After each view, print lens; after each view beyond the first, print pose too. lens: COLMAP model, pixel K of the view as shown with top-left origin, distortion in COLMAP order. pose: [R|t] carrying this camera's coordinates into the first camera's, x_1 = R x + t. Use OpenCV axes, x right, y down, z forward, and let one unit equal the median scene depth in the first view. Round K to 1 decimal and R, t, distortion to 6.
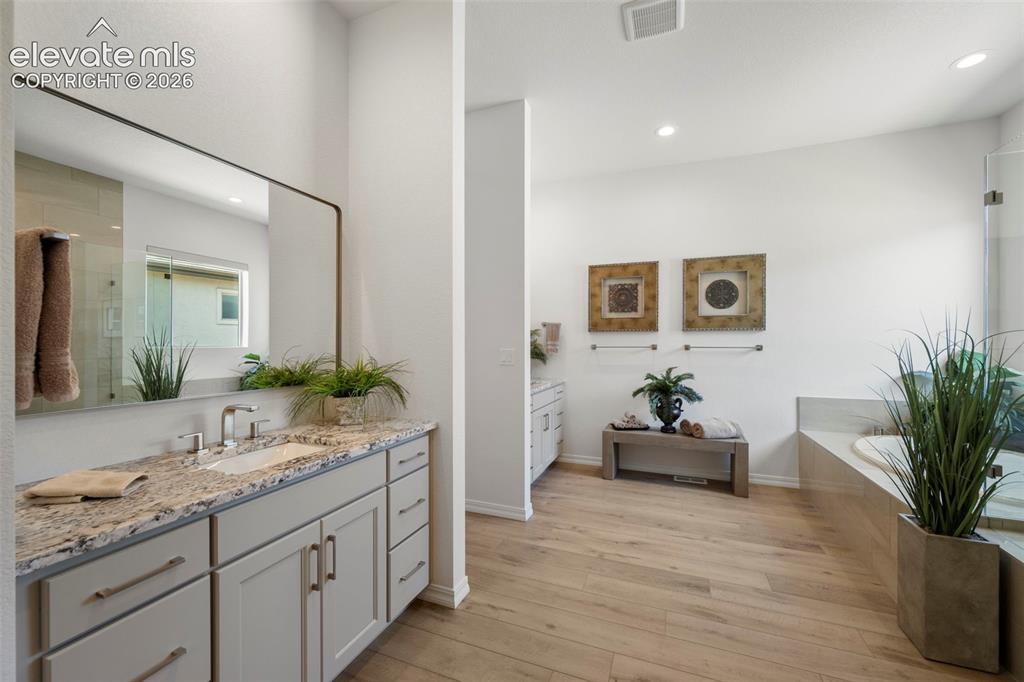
lens RADIAL K [[403.0, 0, 516.5], [0, 403.0, 341.7], [0, 0, 1]] dist [-0.002616, -0.000123]
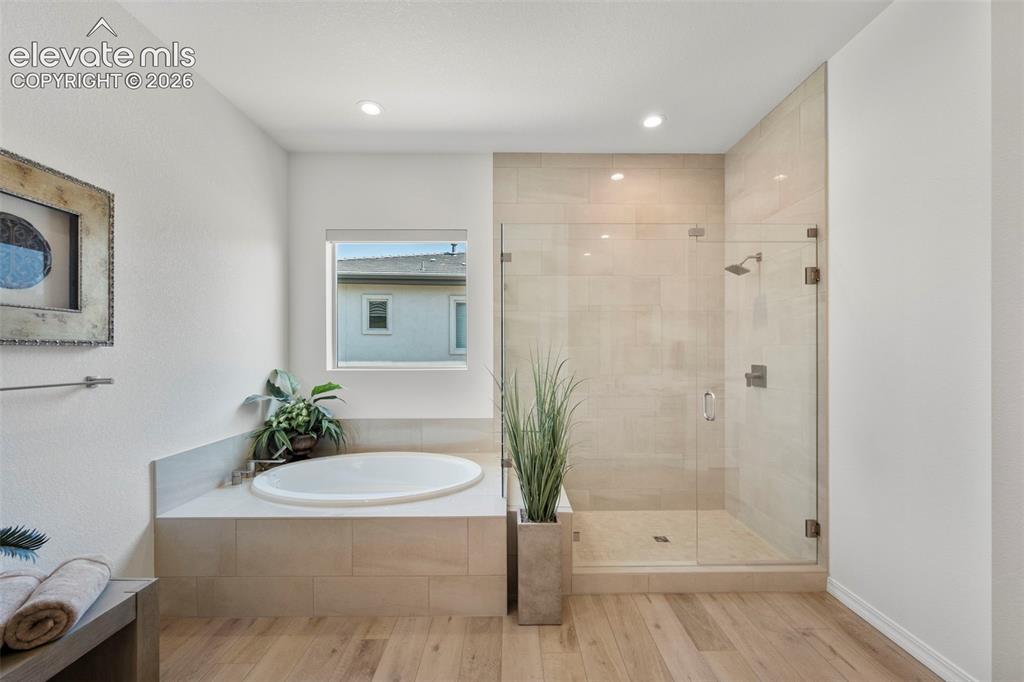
lens RADIAL K [[406.0, 0, 512.0], [0, 406.0, 348.9], [0, 0, 1]] dist [-0.000058, -0.000071]
pose [[-0.370692, 0.005163, 0.928742, -0.039422], [-0.002228, 0.999977, -0.006448, -0.022095], [-0.928753, -0.004460, -0.370672, 0.708691]]
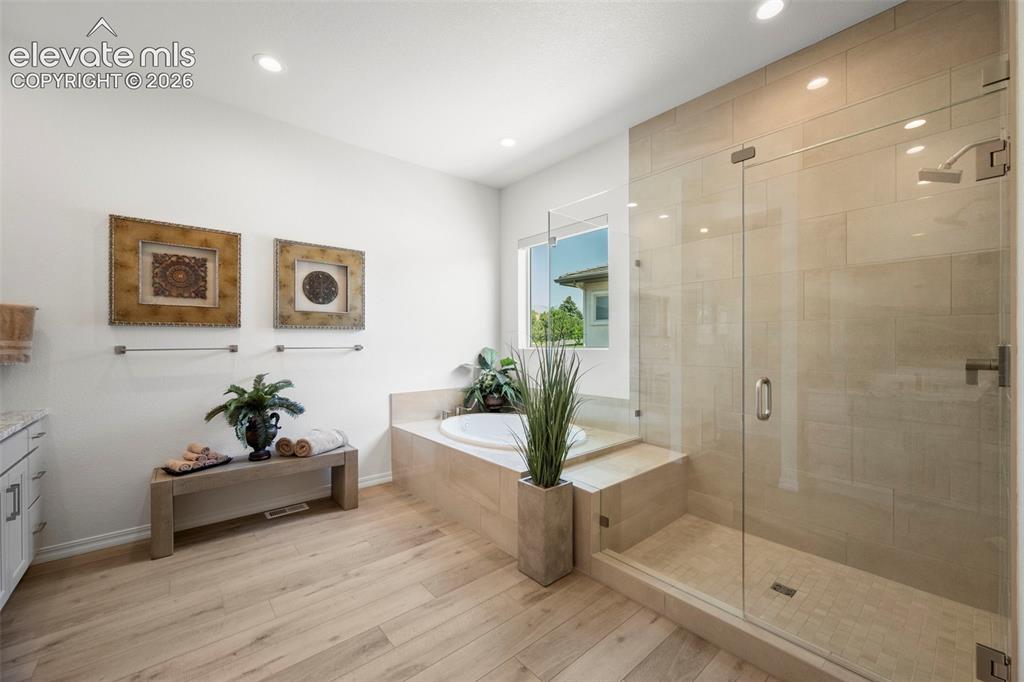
lens RADIAL K [[403.0, 0, 516.5], [0, 403.0, 341.7], [0, 0, 1]] dist [-0.002616, -0.000123]
pose [[0.467051, -0.000630, 0.884230, -0.074701], [-0.000652, 0.999999, 0.001057, -0.000503], [-0.884230, -0.001070, 0.467050, 0.210127]]
